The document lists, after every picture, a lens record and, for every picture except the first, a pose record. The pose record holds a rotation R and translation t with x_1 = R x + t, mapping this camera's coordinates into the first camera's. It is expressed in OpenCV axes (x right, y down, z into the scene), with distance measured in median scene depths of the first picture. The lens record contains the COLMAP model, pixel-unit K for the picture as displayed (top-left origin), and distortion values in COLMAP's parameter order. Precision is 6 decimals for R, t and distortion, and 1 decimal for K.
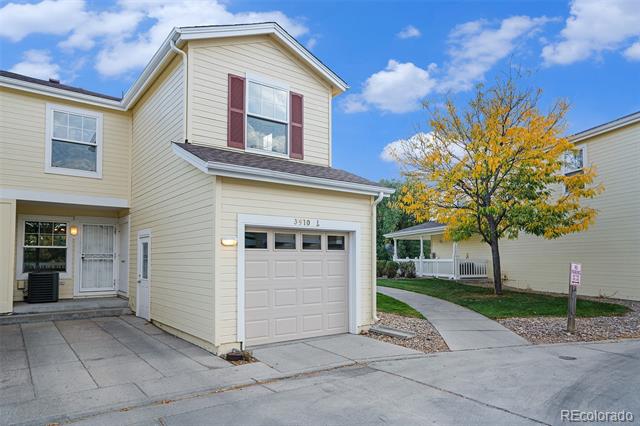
lens RADIAL K [[415.5, 0, 319.9], [0, 415.5, 223.6], [0, 0, 1]] dist [-0.006384, 0.002072]
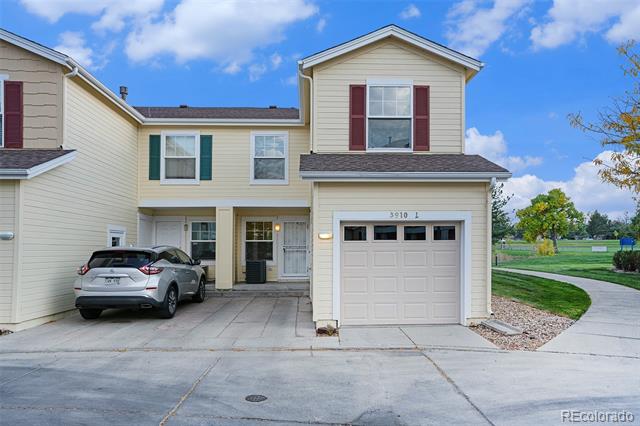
lens RADIAL K [[449.3, 0, 320.0], [0, 449.3, 213.0], [0, 0, 1]] dist [0.006499, 0.003374]
pose [[0.817564, -0.050806, -0.573593, 0.402345], [0.053733, 0.998485, -0.011853, -0.005038], [0.573326, -0.021130, 0.819055, -0.051992]]
